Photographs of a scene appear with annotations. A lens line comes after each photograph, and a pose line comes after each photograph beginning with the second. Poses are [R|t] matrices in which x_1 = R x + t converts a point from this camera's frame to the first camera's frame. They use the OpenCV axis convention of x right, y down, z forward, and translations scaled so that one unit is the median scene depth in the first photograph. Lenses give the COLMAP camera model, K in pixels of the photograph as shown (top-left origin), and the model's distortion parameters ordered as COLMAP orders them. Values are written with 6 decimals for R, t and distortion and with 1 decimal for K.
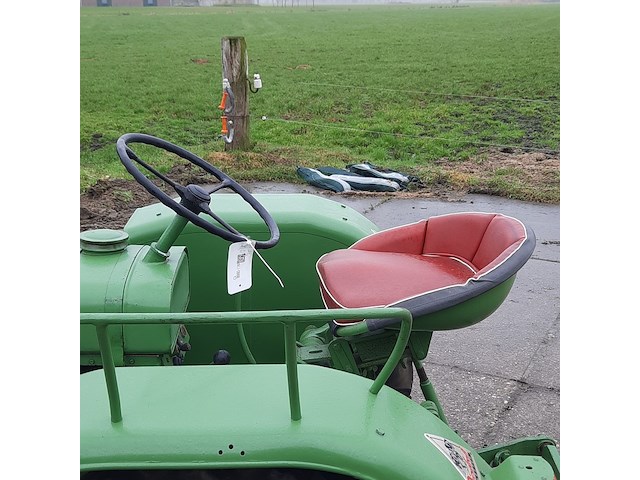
lens RADIAL K [[786.8, 0, 320.0], [0, 786.8, 240.0], [0, 0, 1]] dist [0.090597, -0.079811]
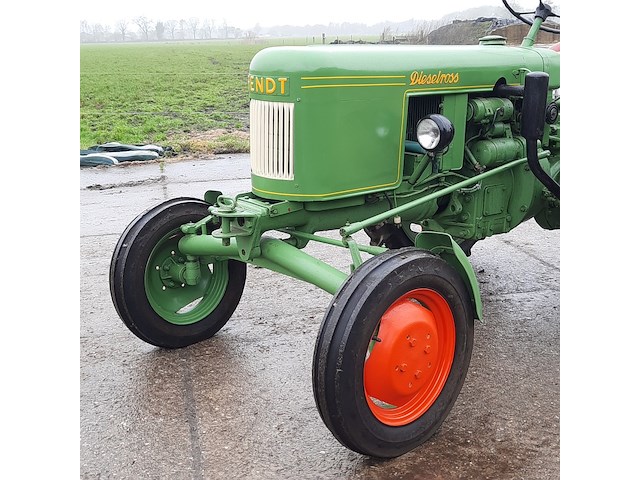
lens RADIAL K [[803.3, 0, 320.0], [0, 803.3, 240.0], [0, 0, 1]] dist [0.131717, -0.340018]
pose [[0.781581, -0.166163, 0.601266, -0.385390], [0.200404, 0.979660, 0.010229, 0.075559], [-0.590736, 0.112501, 0.798983, -0.040659]]
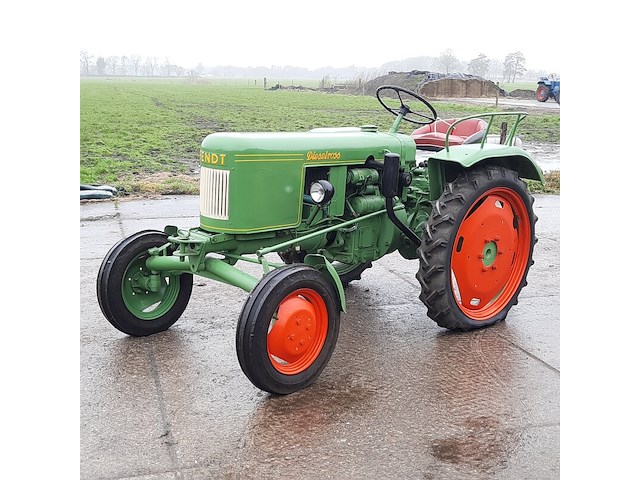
lens RADIAL K [[803.3, 0, 320.0], [0, 803.3, 240.0], [0, 0, 1]] dist [0.131717, -0.340018]
pose [[0.736037, -0.116433, 0.666854, -0.483005], [0.177721, 0.983779, -0.024391, 0.087223], [-0.653196, 0.136466, 0.744789, -0.179496]]
